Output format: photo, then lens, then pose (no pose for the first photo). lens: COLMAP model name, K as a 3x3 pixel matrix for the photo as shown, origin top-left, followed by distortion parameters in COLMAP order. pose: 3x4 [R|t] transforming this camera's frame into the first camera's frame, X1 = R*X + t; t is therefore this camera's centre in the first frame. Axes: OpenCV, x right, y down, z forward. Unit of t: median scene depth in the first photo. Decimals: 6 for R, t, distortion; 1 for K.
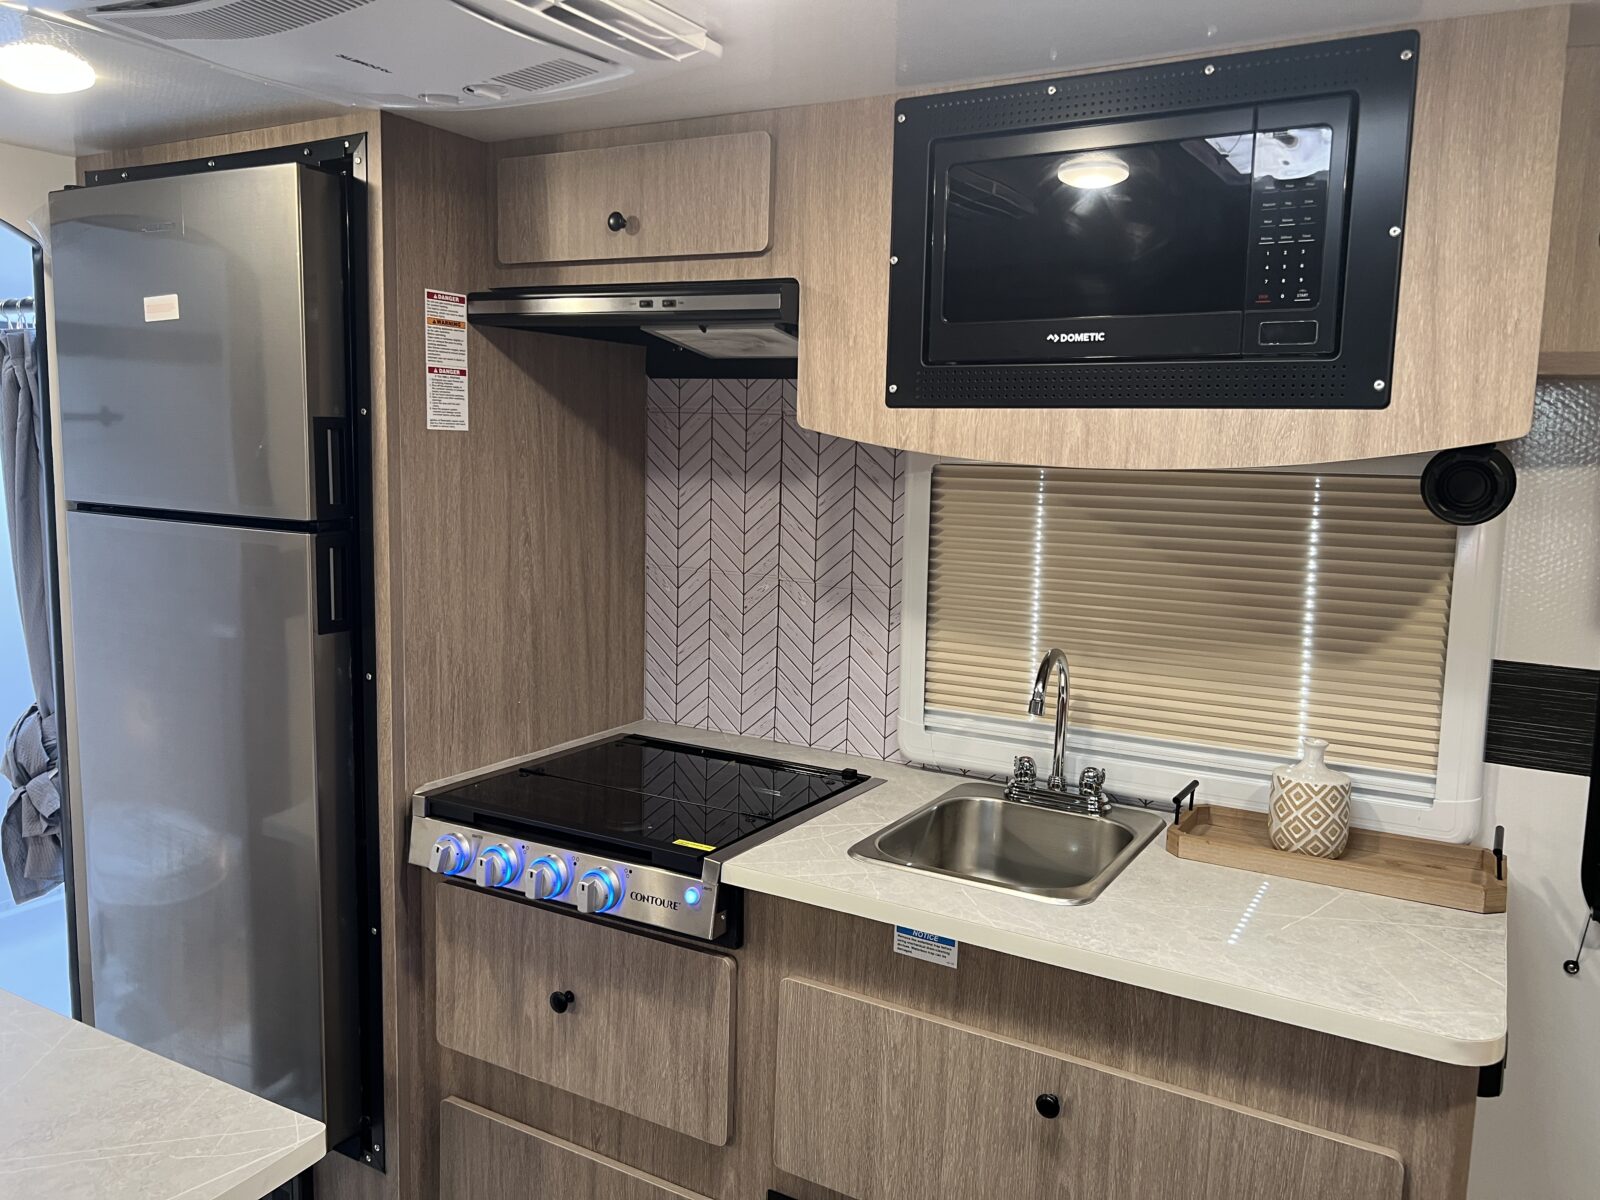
lens RADIAL K [[1209.8, 0, 804.3], [0, 1209.8, 589.4], [0, 0, 1]] dist [0.057733, -0.070999]
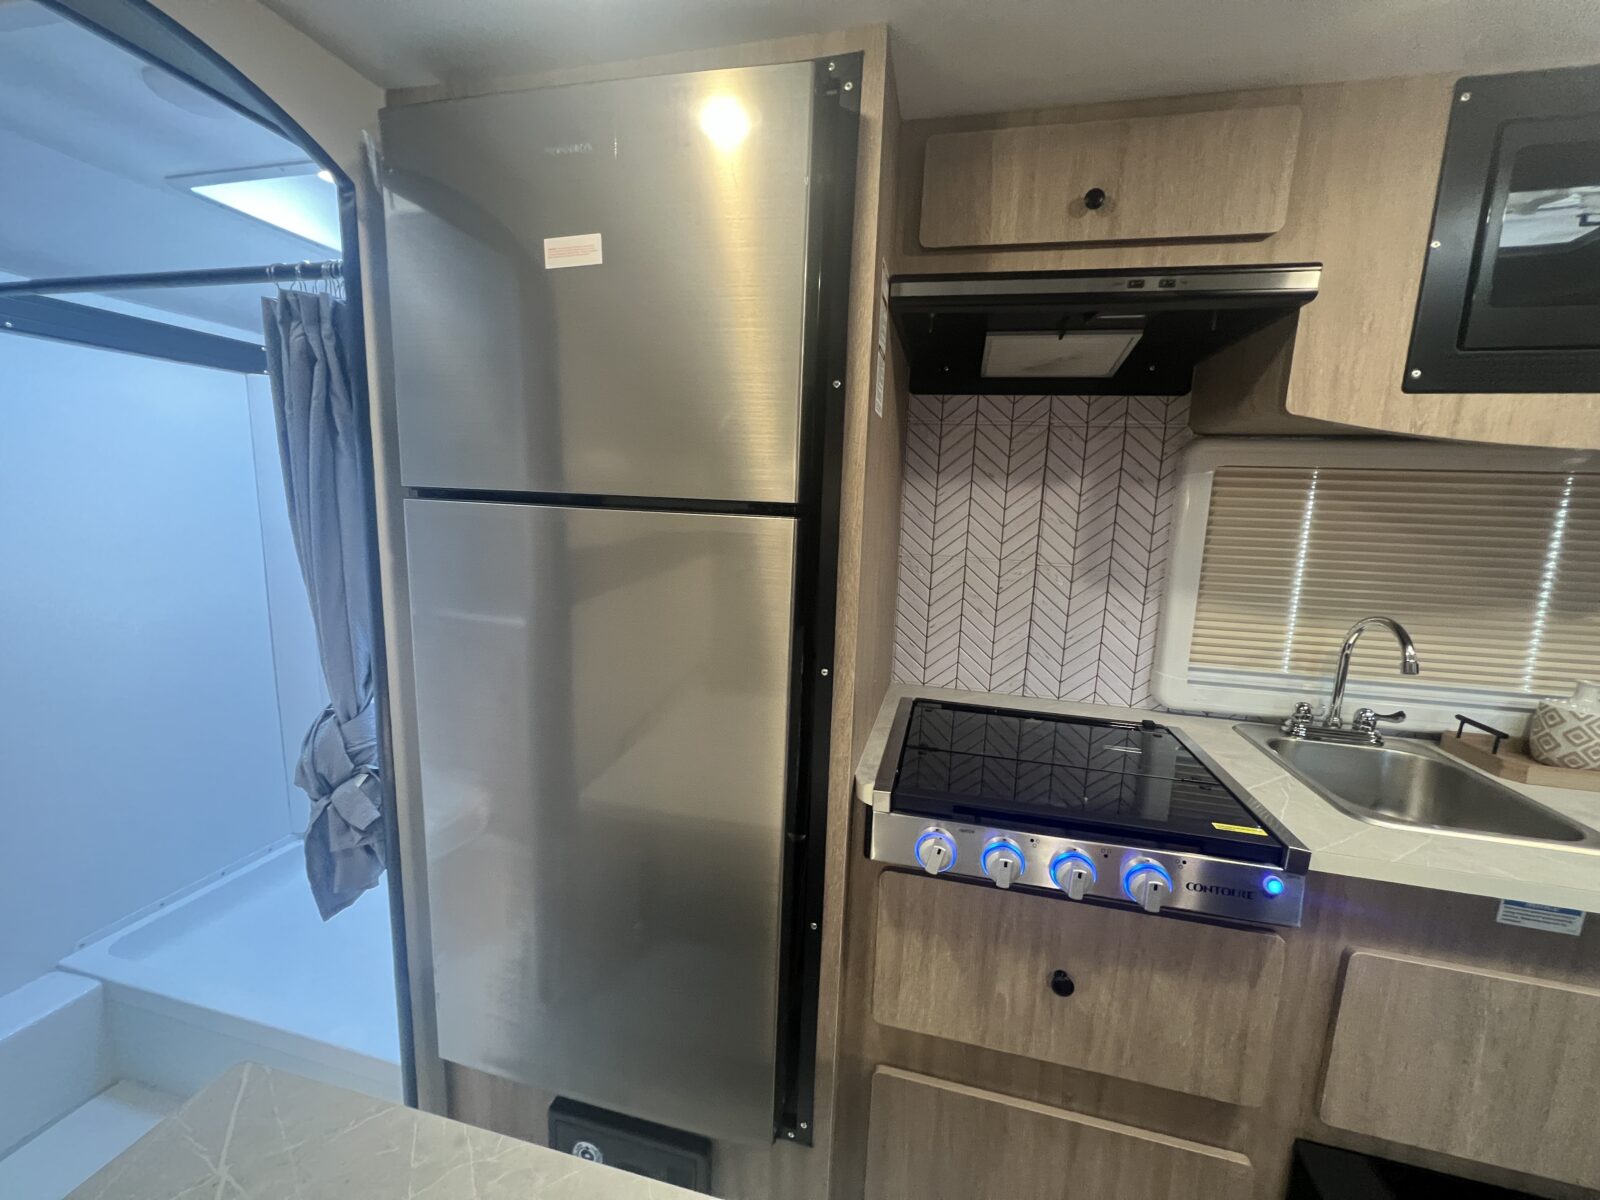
lens RADIAL K [[641.7, 0, 790.3], [0, 641.7, 603.9], [0, 0, 1]] dist [-0.000587, 0.000743]
pose [[0.962072, -0.031832, 0.270934, -0.535700], [0.019200, 0.998607, 0.049146, -0.006357], [-0.272121, -0.042080, 0.961343, 0.550310]]
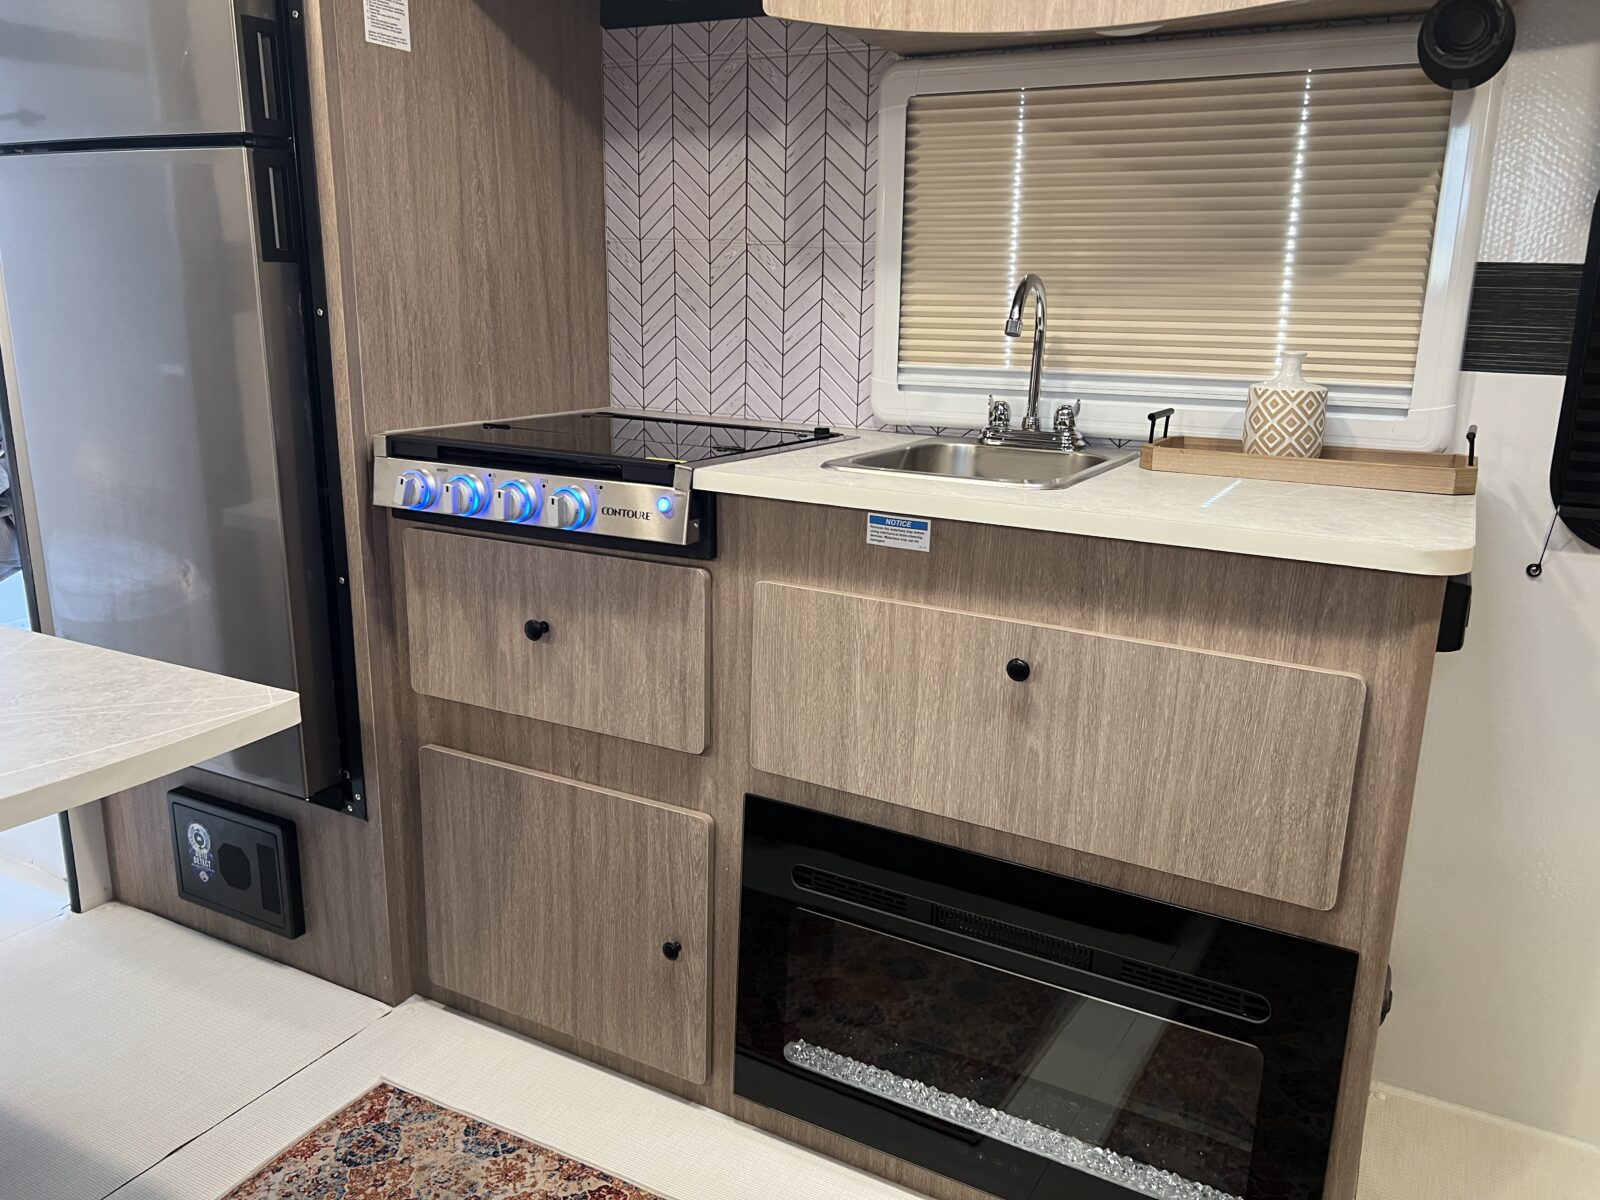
lens RADIAL K [[1209.8, 0, 808.6], [0, 1209.8, 594.3], [0, 0, 1]] dist [0.057733, -0.070999]
pose [[0.999546, -0.011824, 0.027719, -0.002299], [0.008219, 0.991907, 0.126704, 0.180050], [-0.028993, -0.126418, 0.991553, 0.008612]]
